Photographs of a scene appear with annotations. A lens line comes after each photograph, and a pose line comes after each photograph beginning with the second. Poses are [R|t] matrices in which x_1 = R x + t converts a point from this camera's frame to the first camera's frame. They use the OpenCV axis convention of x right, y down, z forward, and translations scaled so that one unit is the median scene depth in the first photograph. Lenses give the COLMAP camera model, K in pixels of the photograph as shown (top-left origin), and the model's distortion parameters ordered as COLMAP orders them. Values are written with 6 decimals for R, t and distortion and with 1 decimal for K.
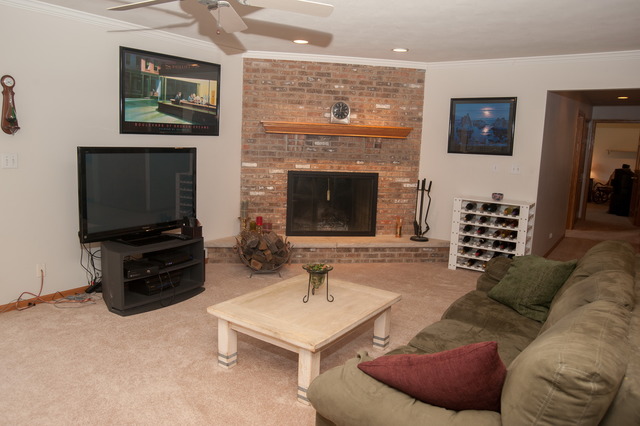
lens RADIAL K [[479.4, 0, 316.6], [0, 479.4, 199.9], [0, 0, 1]] dist [-0.035993, 0.010921]
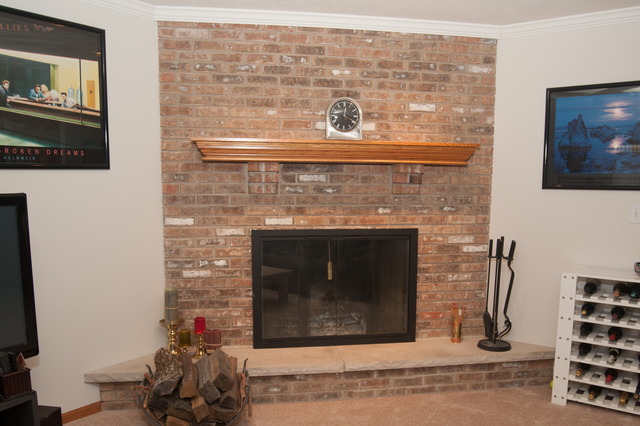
lens RADIAL K [[546.0, 0, 351.1], [0, 546.0, 257.7], [0, 0, 1]] dist [-0.068879, 0.026348]
pose [[0.999466, -0.030669, 0.011296, 0.046186], [0.030479, 0.999398, 0.016577, -0.037197], [-0.011797, -0.016223, 0.999799, 0.389729]]
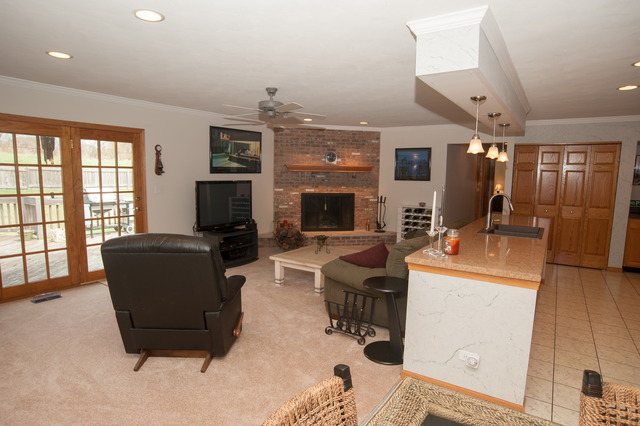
lens RADIAL K [[372.6, 0, 325.3], [0, 372.6, 216.0], [0, 0, 1]] dist [-0.040247, 0.014723]
pose [[0.999286, -0.025712, 0.027697, -0.013709], [0.026031, 0.999598, -0.011218, 0.038768], [-0.027398, 0.011931, 0.999553, -0.328116]]
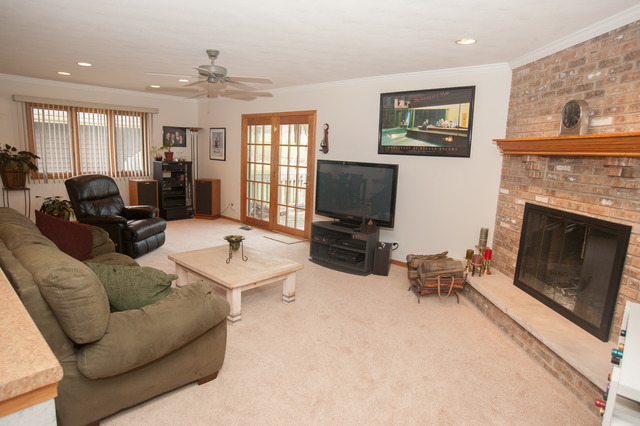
lens RADIAL K [[372.6, 0, 324.7], [0, 372.6, 215.6], [0, 0, 1]] dist [-0.040247, 0.014723]
pose [[-0.098543, 0.125747, -0.987156, 0.574919], [-0.175580, 0.974225, 0.141627, -0.068853], [0.979521, 0.187281, -0.073924, 0.744616]]
